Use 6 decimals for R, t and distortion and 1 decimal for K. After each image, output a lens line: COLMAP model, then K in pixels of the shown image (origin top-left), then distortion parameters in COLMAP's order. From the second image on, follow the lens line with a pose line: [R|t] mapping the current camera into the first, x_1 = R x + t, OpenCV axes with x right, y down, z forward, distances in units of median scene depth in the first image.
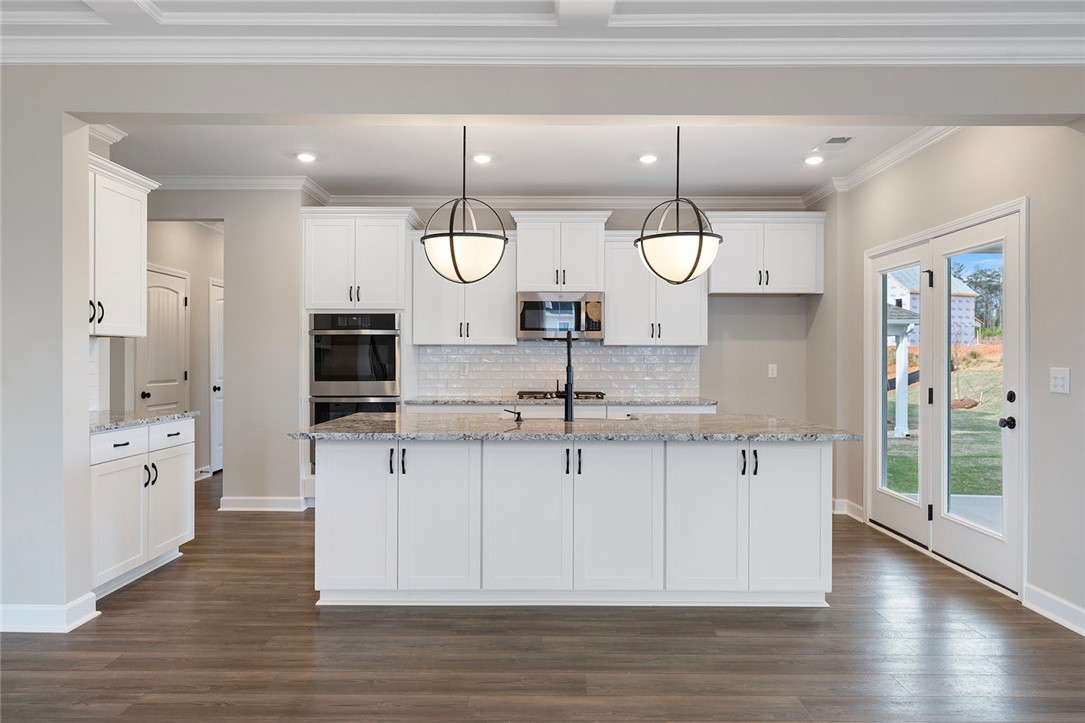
lens RADIAL K [[711.7, 0, 542.5], [0, 711.7, 361.5], [0, 0, 1]] dist [0.001206, 0.000863]
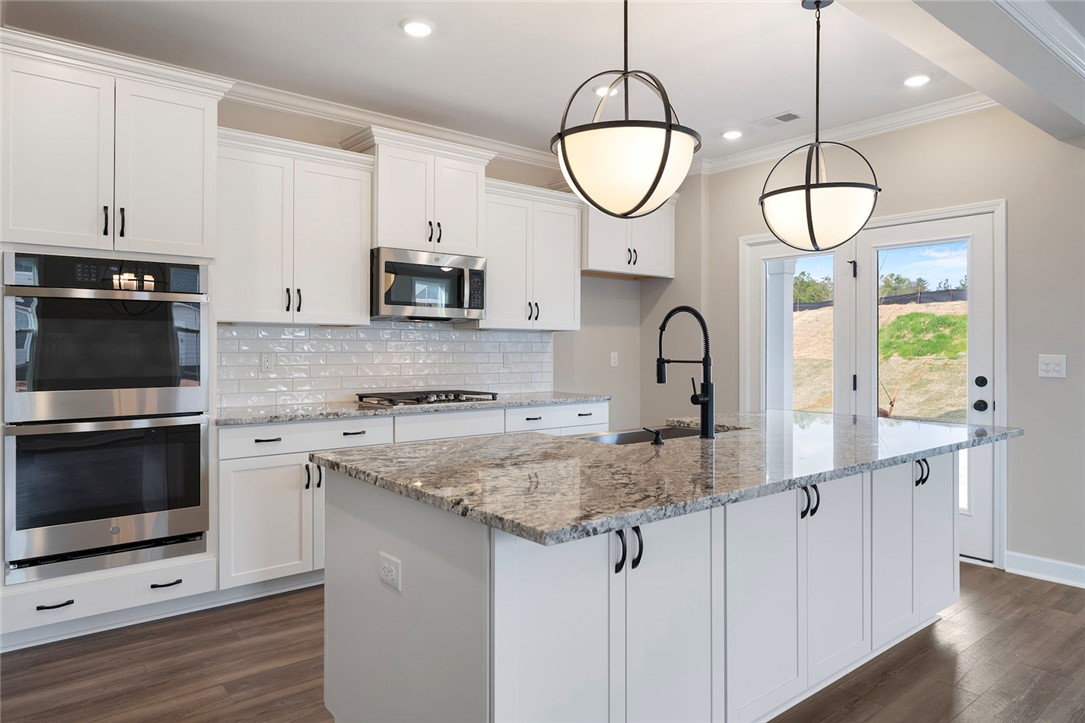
lens RADIAL K [[701.4, 0, 558.9], [0, 701.4, 351.2], [0, 0, 1]] dist [-0.000429, -0.001554]
pose [[0.760613, -0.003707, 0.649195, -0.339498], [0.001420, 0.999991, 0.004046, -0.001476], [-0.649204, -0.002156, 0.760611, 0.386142]]
